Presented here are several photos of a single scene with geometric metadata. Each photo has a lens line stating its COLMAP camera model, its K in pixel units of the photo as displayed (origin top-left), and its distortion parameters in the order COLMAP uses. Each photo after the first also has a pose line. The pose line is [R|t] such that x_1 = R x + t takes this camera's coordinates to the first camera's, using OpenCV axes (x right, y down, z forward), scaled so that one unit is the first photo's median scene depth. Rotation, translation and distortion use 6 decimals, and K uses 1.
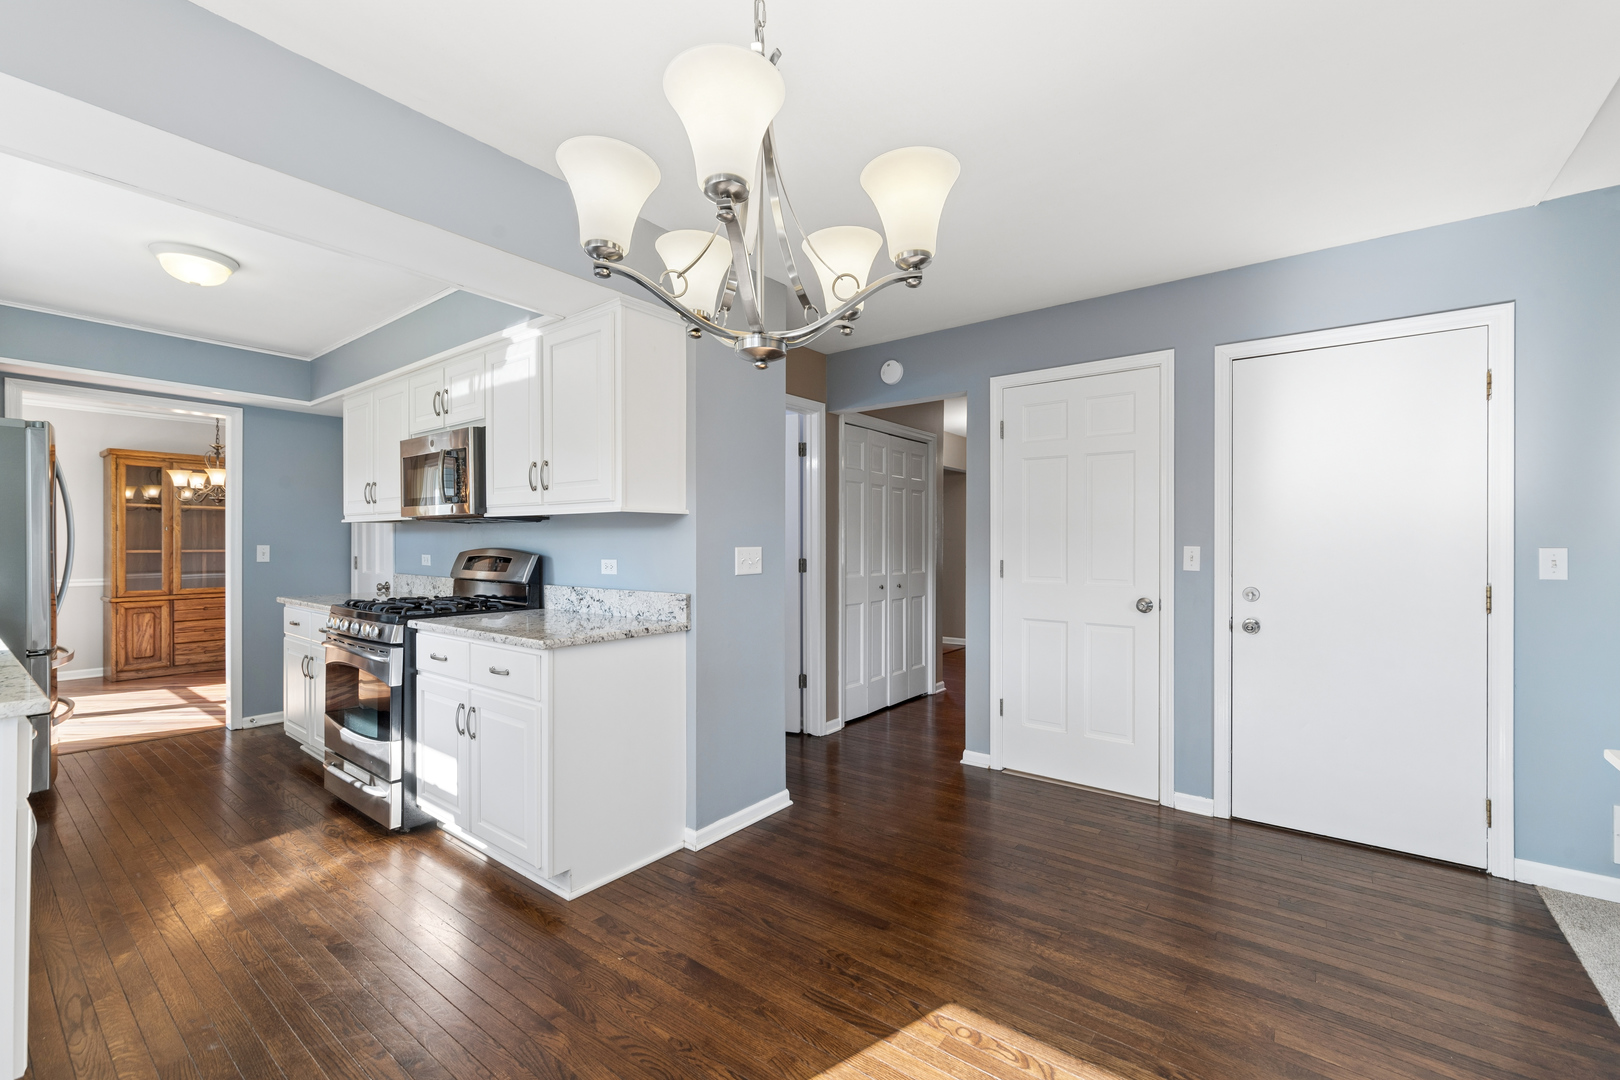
lens RADIAL K [[688.0, 0, 814.0], [0, 688.0, 543.4], [0, 0, 1]] dist [0.001720, 0.000134]
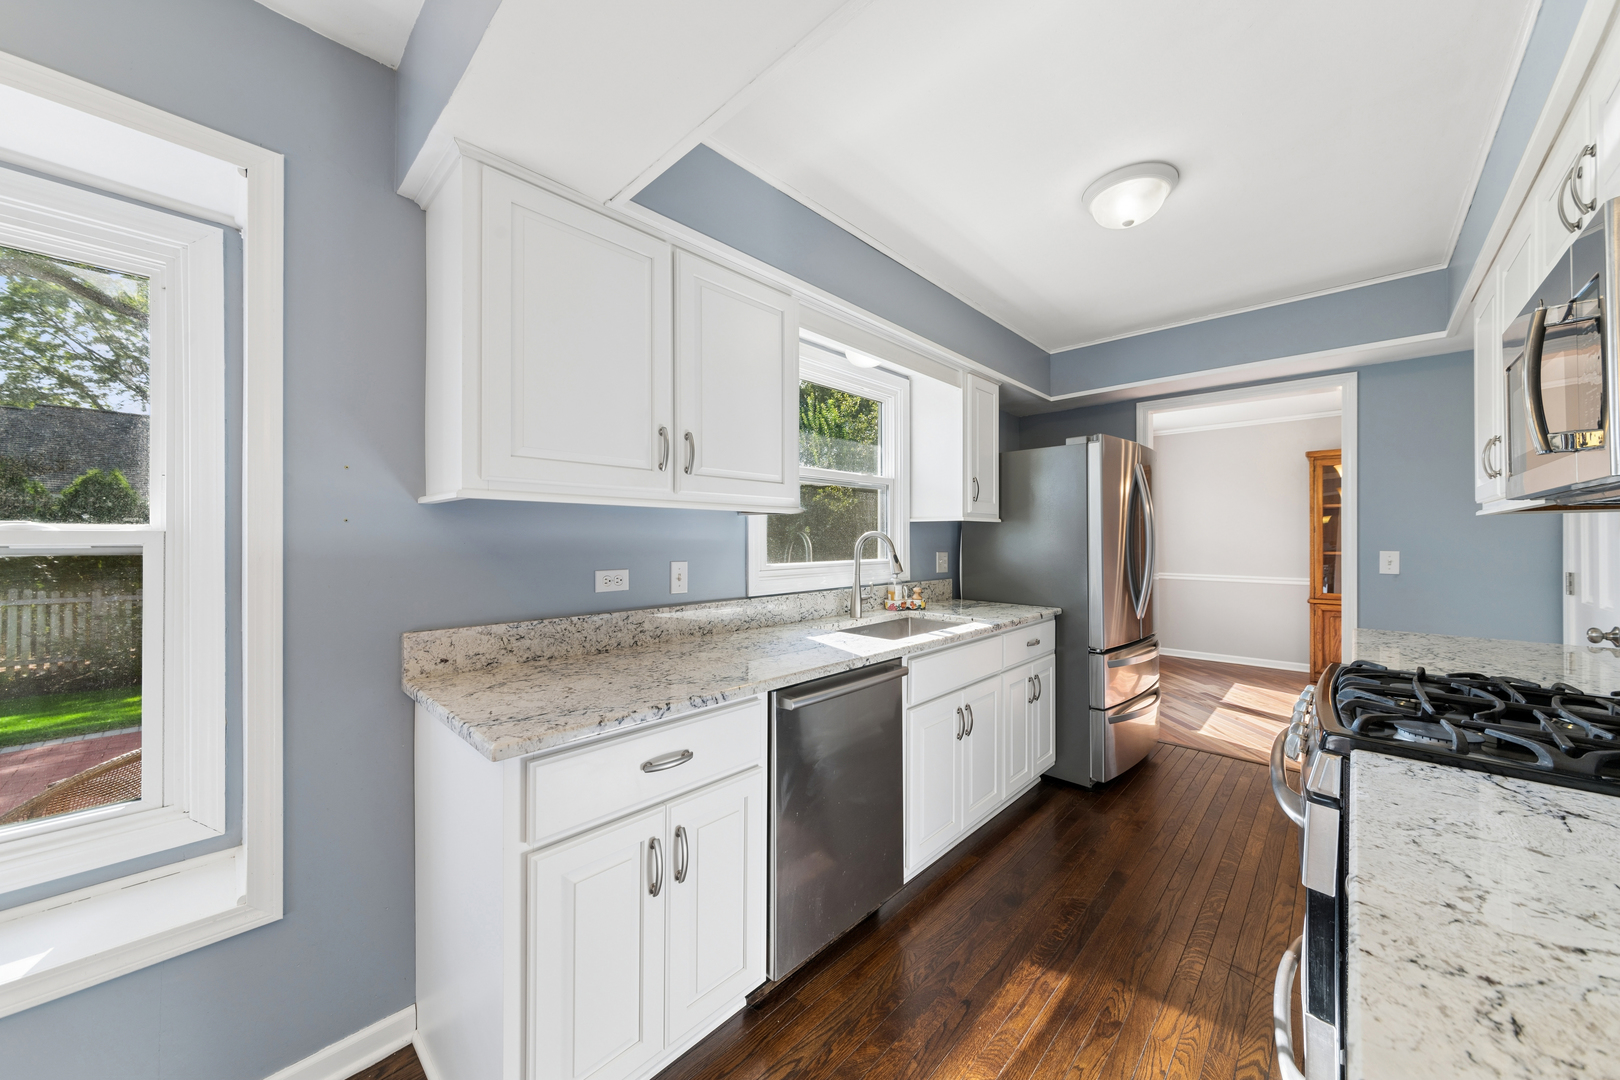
lens RADIAL K [[565.3, 0, 814.3], [0, 565.3, 536.2], [0, 0, 1]] dist [-0.001942, 0.000707]
pose [[-0.112711, -0.006119, -0.993609, -0.126326], [-0.000402, 0.999981, -0.006113, -0.008573], [0.993628, -0.000290, -0.112712, 0.425721]]
